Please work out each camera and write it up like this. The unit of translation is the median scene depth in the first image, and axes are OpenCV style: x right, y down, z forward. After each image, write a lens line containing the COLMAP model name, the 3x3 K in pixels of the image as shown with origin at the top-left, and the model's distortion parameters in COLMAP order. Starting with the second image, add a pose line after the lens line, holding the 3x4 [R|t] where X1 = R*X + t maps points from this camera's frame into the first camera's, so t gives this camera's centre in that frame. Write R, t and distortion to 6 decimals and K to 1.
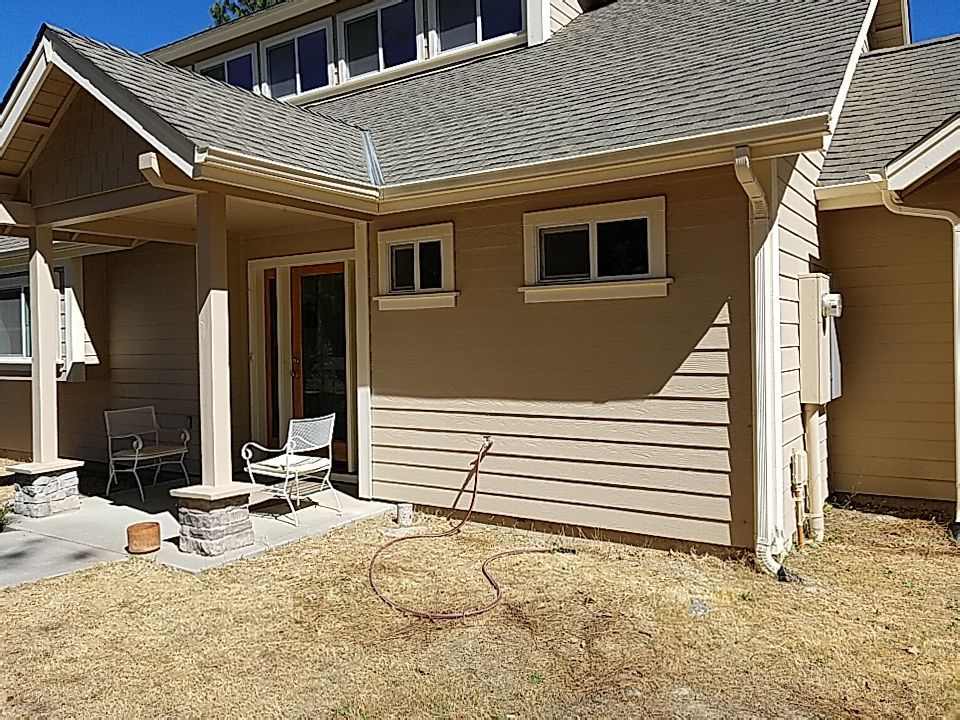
lens RADIAL K [[764.4, 0, 472.4], [0, 764.4, 328.8], [0, 0, 1]] dist [-0.007093, 0.001707]
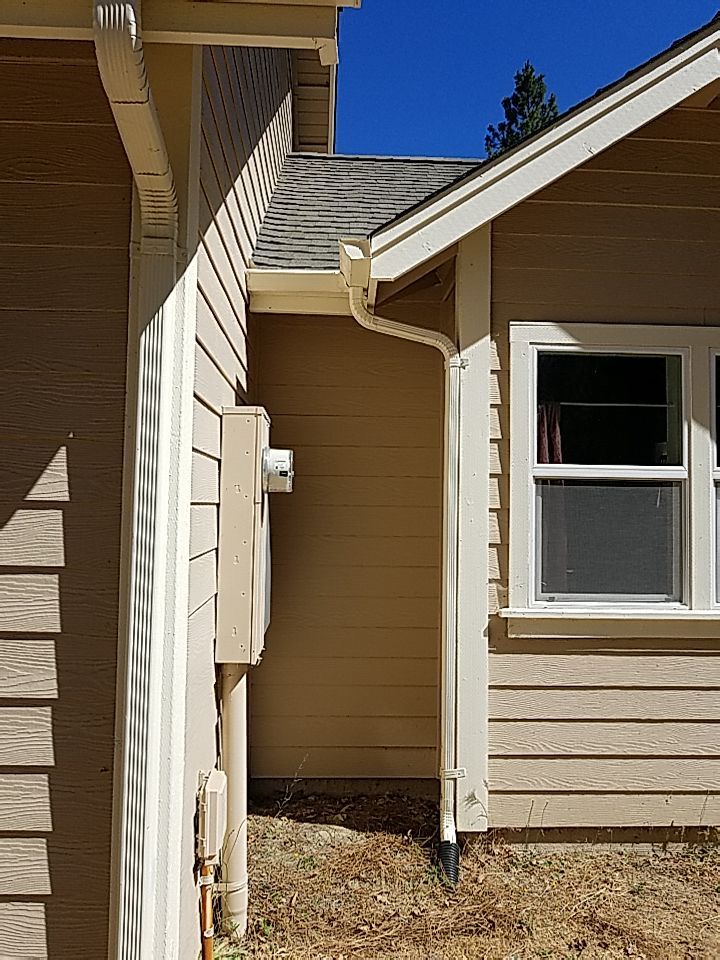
lens RADIAL K [[764.4, 0, 358.9], [0, 764.4, 480.2], [0, 0, 1]] dist [-0.007093, 0.001707]
pose [[0.804249, 0.049858, 0.592198, 0.203143], [-0.040439, 0.998756, -0.029167, -0.011109], [-0.592915, -0.000490, 0.805265, 0.541092]]
